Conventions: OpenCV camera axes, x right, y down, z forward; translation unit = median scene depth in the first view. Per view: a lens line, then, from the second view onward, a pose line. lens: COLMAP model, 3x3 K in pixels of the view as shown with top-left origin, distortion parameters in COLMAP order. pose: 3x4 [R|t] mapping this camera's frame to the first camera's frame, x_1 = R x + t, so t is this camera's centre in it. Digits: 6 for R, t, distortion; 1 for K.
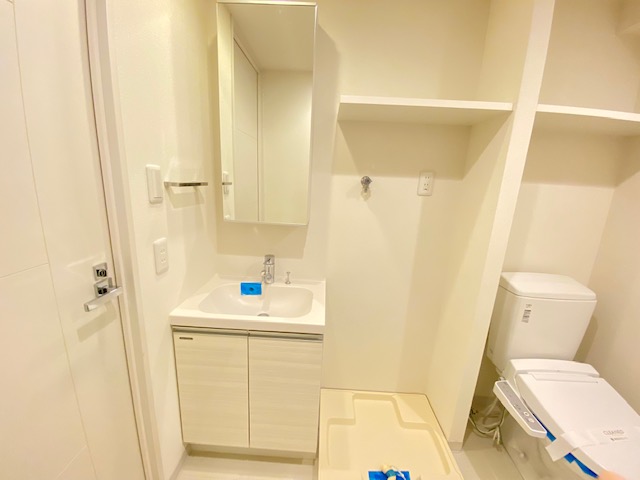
lens RADIAL K [[262.4, 0, 320.0], [0, 262.4, 240.0], [0, 0, 1]] dist [0.000799, -0.011683]
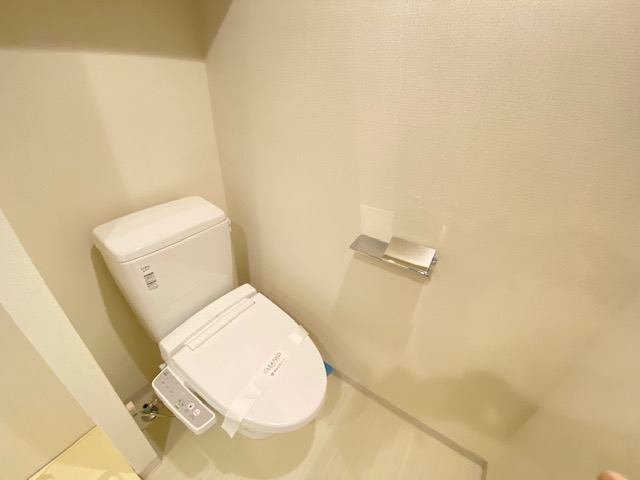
lens RADIAL K [[262.4, 0, 320.0], [0, 262.4, 240.0], [0, 0, 1]] dist [0.000799, -0.011683]
pose [[0.527090, -0.455335, 0.717528, 0.585757], [0.173835, 0.884257, 0.433441, -0.020558], [-0.831840, -0.103731, 0.545236, 0.282263]]
